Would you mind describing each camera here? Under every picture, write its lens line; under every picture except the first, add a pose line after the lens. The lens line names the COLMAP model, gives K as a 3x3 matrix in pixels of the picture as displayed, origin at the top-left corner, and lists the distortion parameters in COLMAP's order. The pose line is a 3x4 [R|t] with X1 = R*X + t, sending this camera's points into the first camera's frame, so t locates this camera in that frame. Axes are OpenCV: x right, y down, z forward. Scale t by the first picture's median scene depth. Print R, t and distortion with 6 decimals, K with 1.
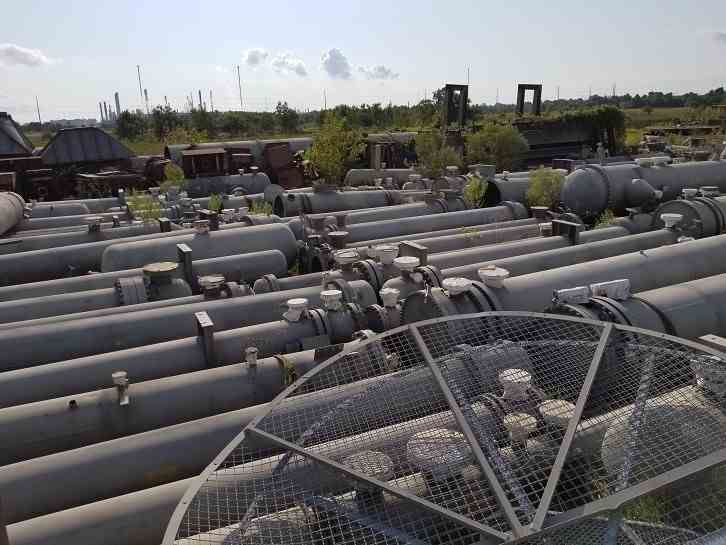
lens RADIAL K [[547.8, 0, 363.0], [0, 547.8, 272.5], [0, 0, 1]] dist [-0.025999, -0.008019]
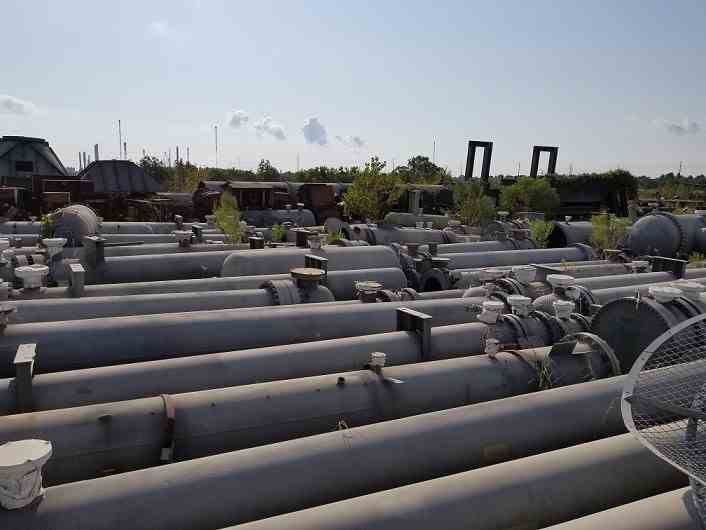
lens RADIAL K [[538.0, 0, 352.8], [0, 538.0, 253.4], [0, 0, 1]] dist [-0.007703, -0.005169]
pose [[0.998397, 0.055314, 0.011952, -0.221790], [-0.053209, 0.989480, -0.134533, 0.061094], [-0.019268, 0.133681, 0.990837, 0.023795]]
